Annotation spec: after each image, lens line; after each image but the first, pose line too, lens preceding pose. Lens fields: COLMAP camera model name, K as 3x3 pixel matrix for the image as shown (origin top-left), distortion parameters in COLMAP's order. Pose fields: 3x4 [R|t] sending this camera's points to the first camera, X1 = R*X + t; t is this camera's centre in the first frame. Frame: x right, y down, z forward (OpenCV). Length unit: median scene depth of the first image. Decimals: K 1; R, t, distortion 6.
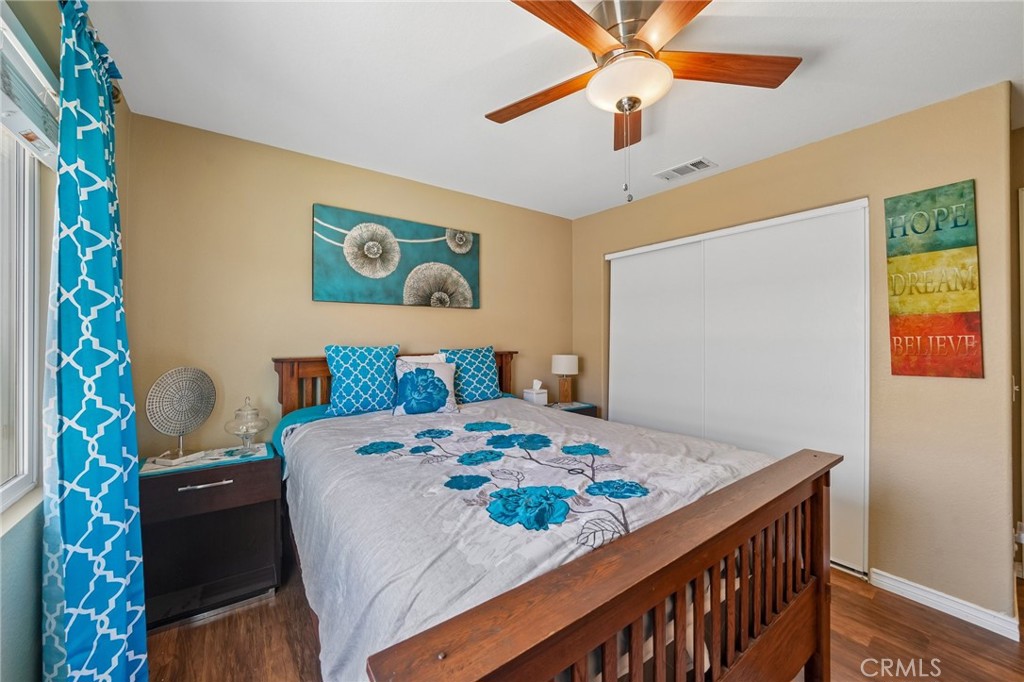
lens RADIAL K [[386.9, 0, 506.7], [0, 386.9, 330.0], [0, 0, 1]] dist [-0.015353, 0.000176]
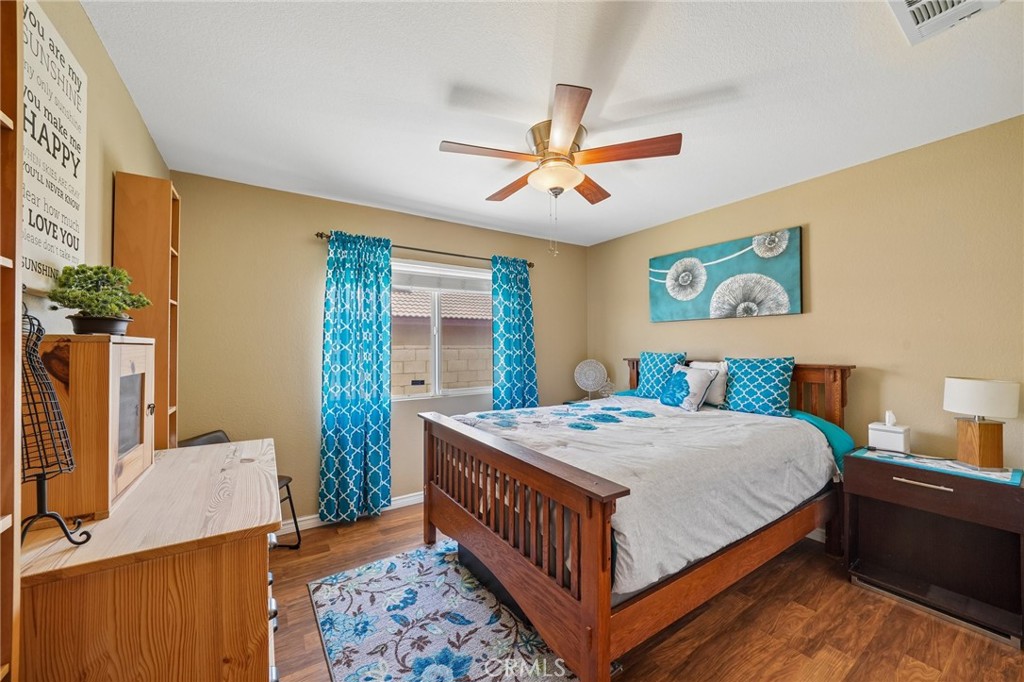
lens RADIAL K [[375.4, 0, 512.9], [0, 375.4, 345.1], [0, 0, 1]] dist [-0.012915, 0.000072]
pose [[-0.044999, -0.008434, -0.998951, 0.894545], [0.006231, 0.999943, -0.008723, 0.020288], [0.998968, -0.006617, -0.044944, 0.462927]]
